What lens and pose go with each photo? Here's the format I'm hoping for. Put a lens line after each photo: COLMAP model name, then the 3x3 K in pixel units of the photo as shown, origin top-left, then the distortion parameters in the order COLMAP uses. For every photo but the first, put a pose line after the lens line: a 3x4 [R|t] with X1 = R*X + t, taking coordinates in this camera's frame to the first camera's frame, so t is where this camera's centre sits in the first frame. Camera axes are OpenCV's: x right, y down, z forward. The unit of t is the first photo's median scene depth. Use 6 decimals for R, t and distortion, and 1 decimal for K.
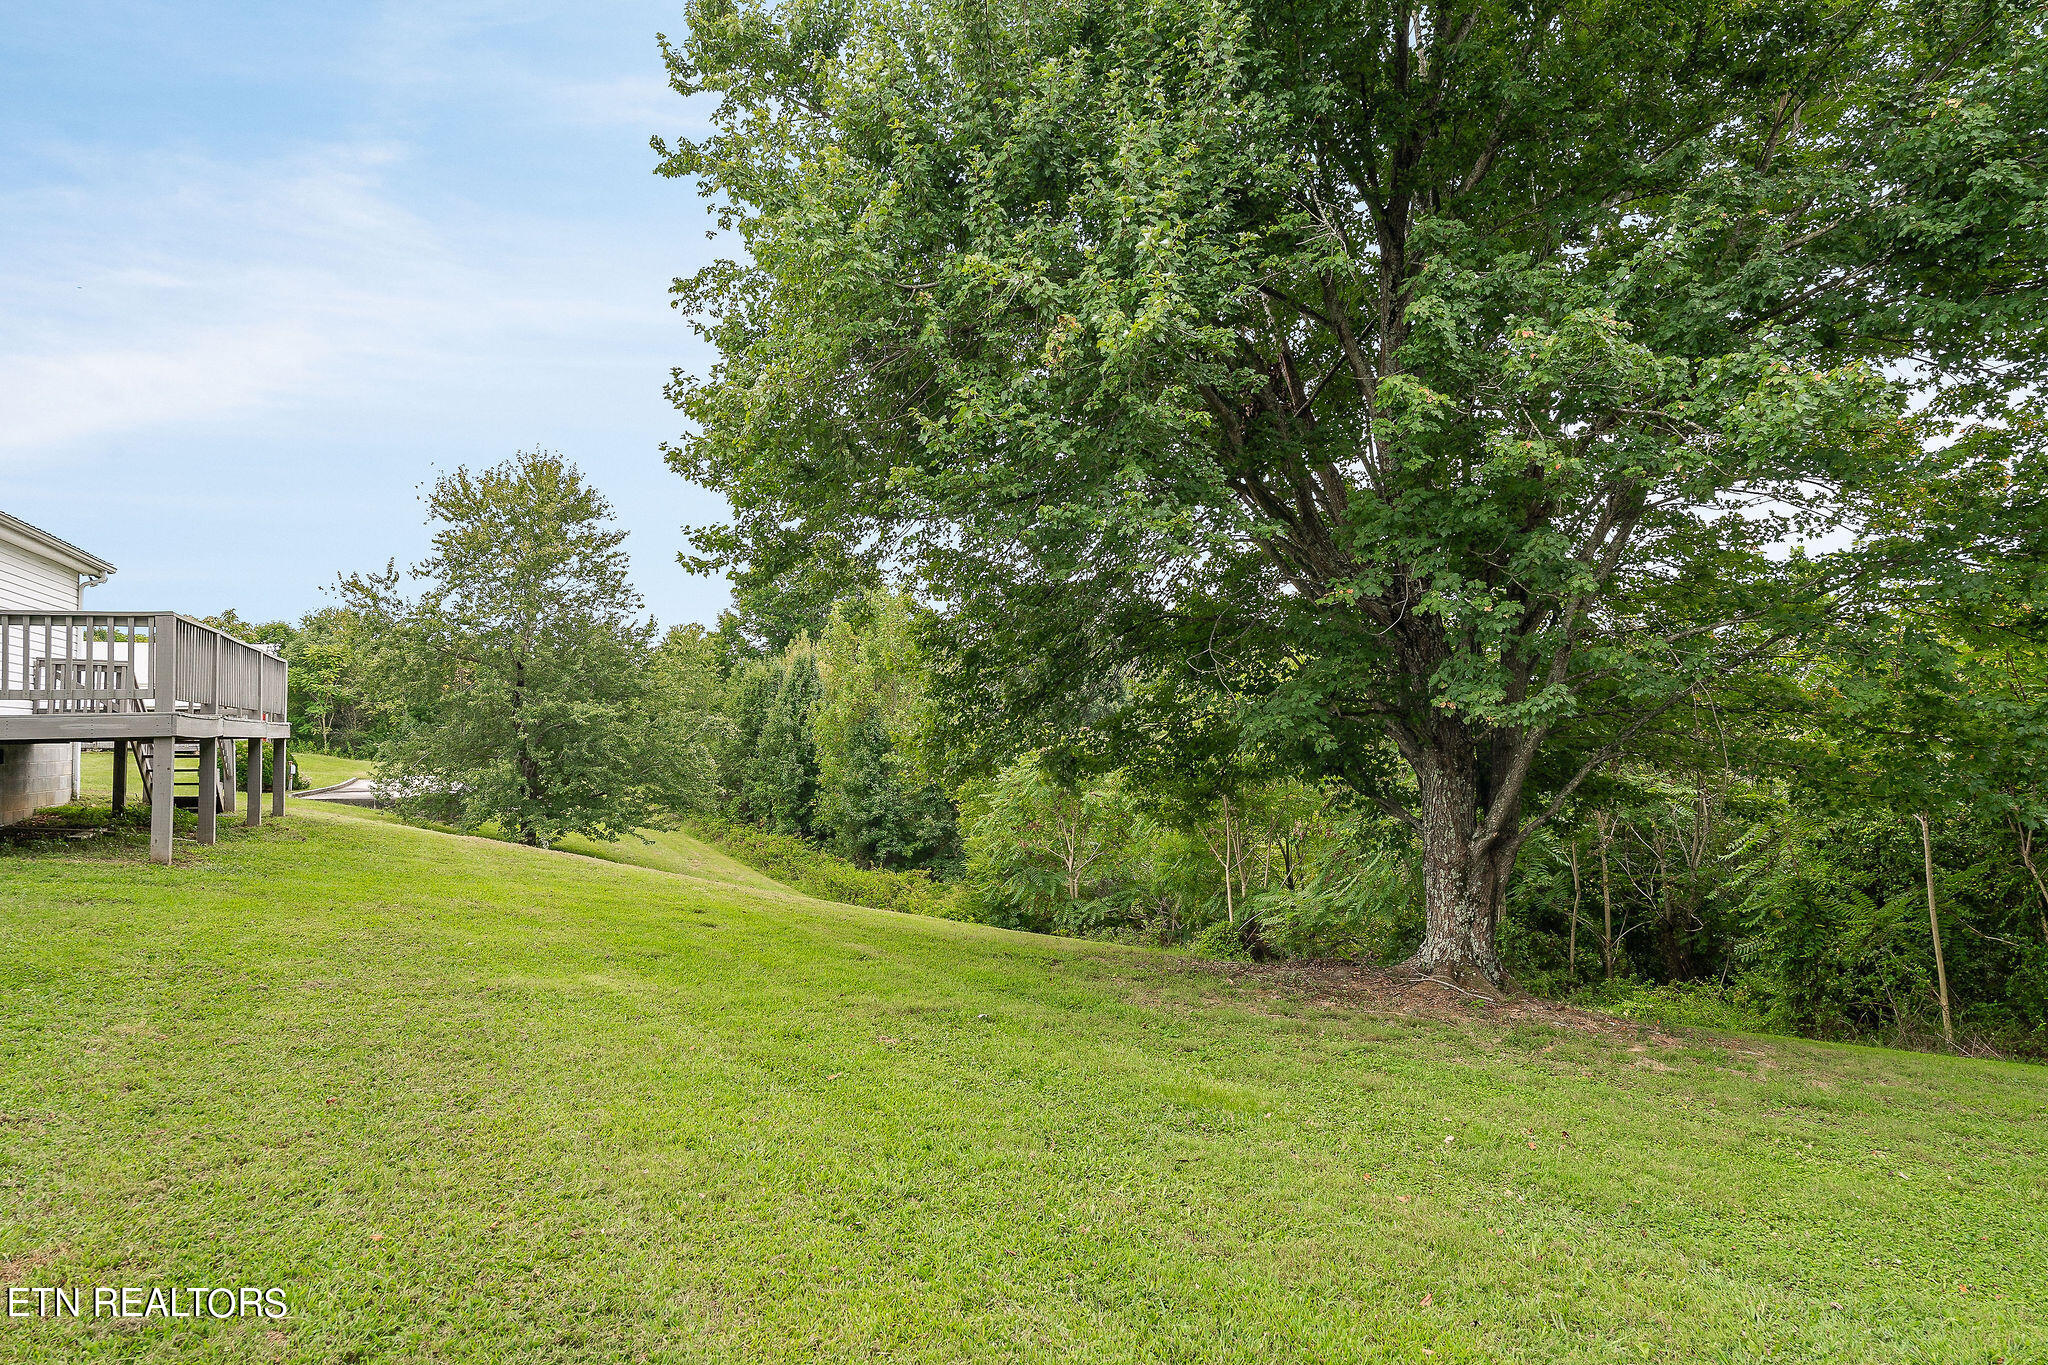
lens RADIAL K [[1233.4, 0, 1013.8], [0, 1233.4, 684.1], [0, 0, 1]] dist [0.008005, 0.000712]
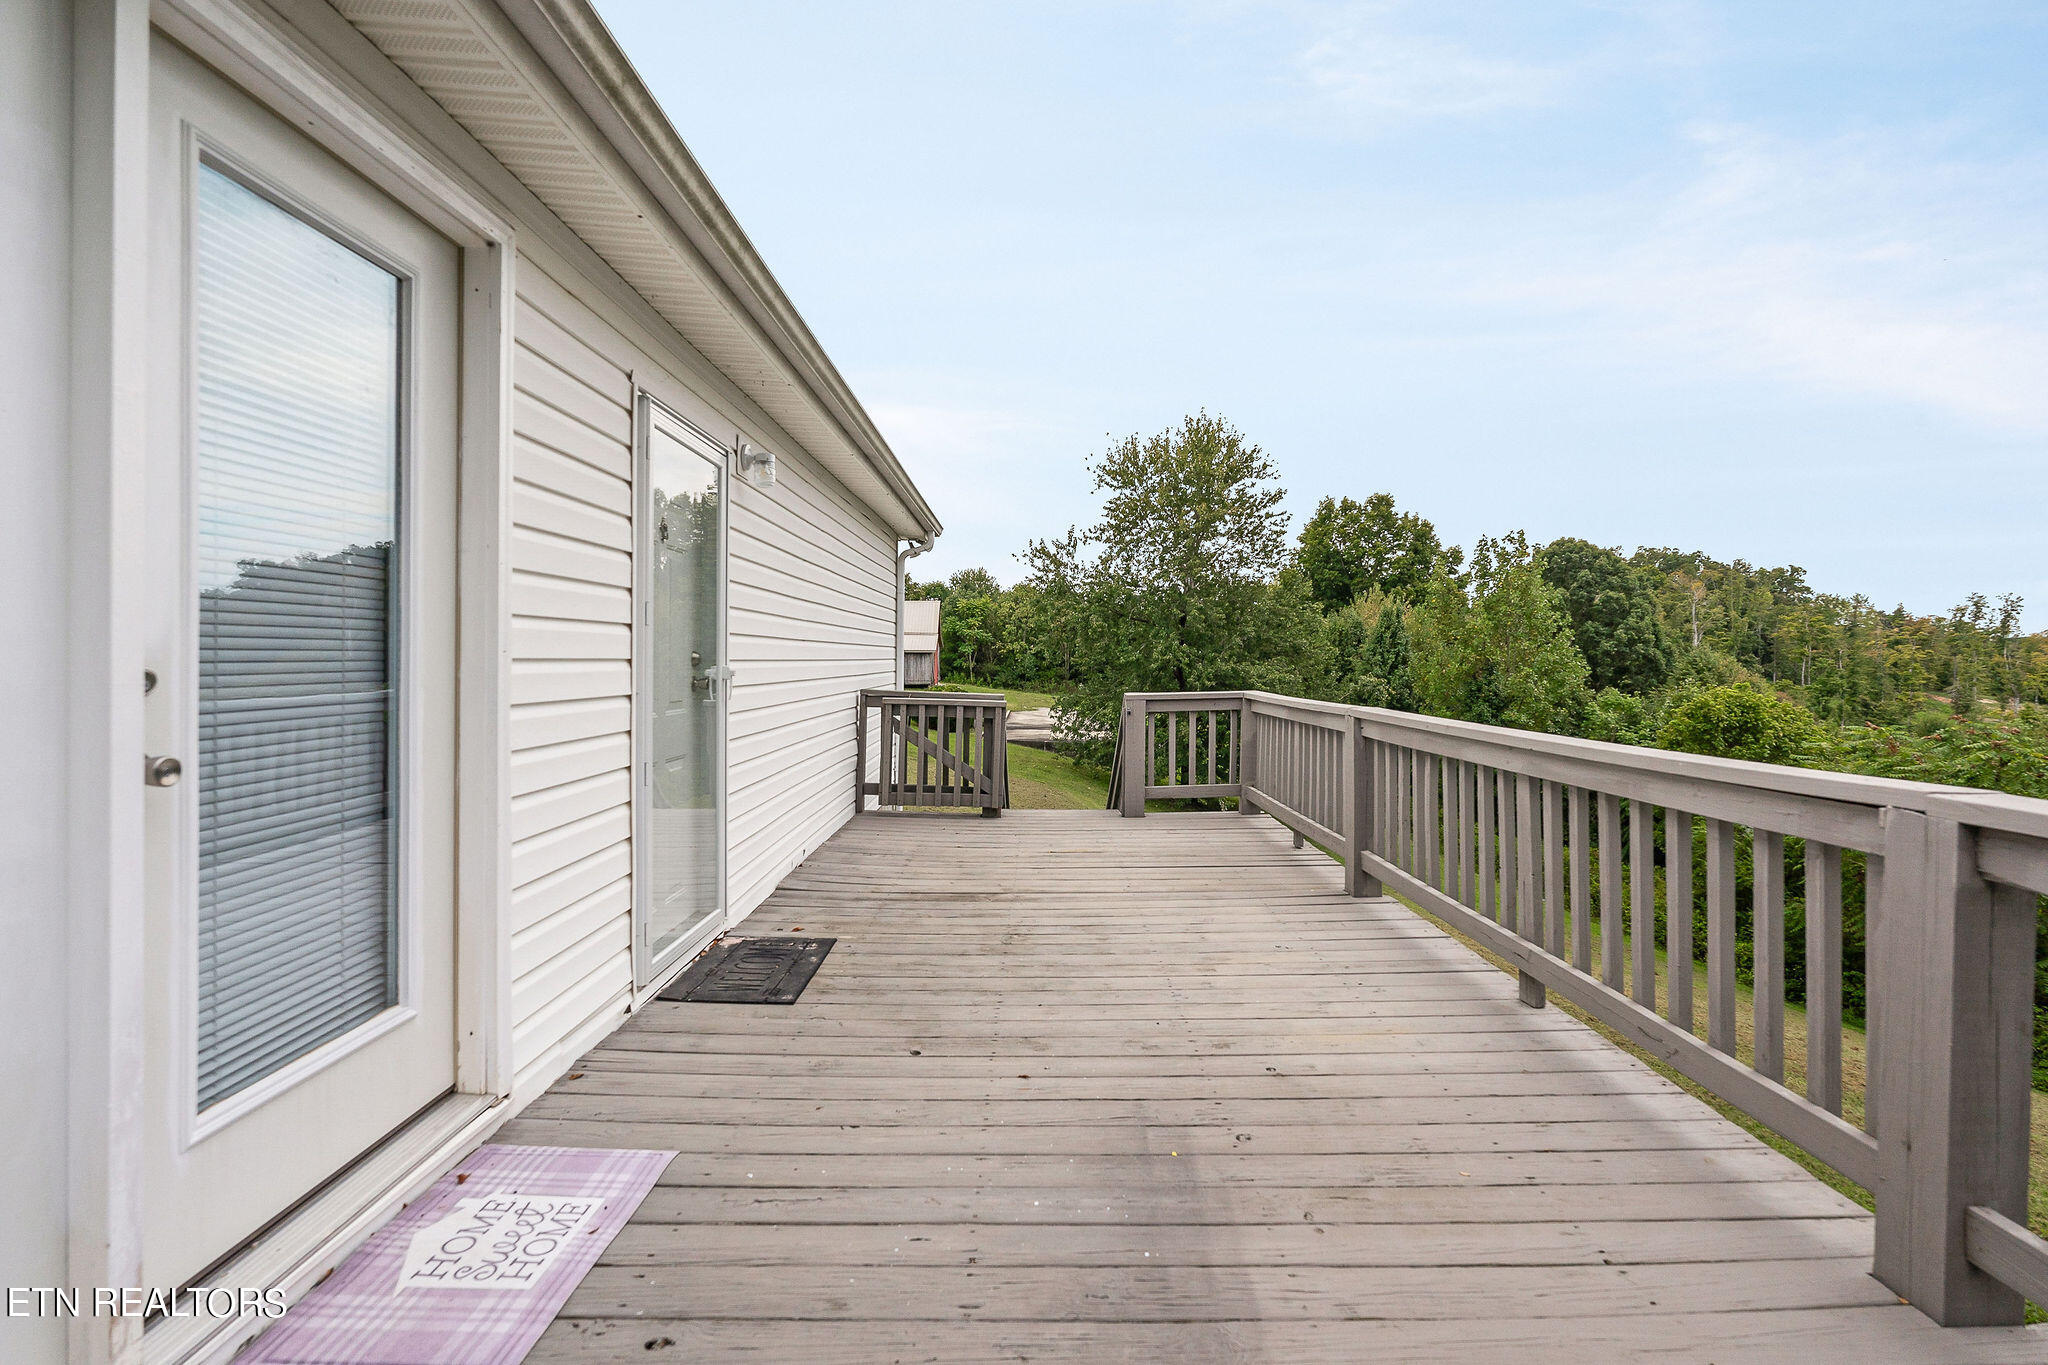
lens RADIAL K [[997.1, 0, 1035.6], [0, 997.1, 661.3], [0, 0, 1]] dist [-0.001075, -0.000006]
pose [[0.910133, 0.018513, -0.413903, -0.161636], [-0.003725, 0.999326, 0.036507, -0.014594], [0.414300, -0.031685, 0.909589, 0.182822]]
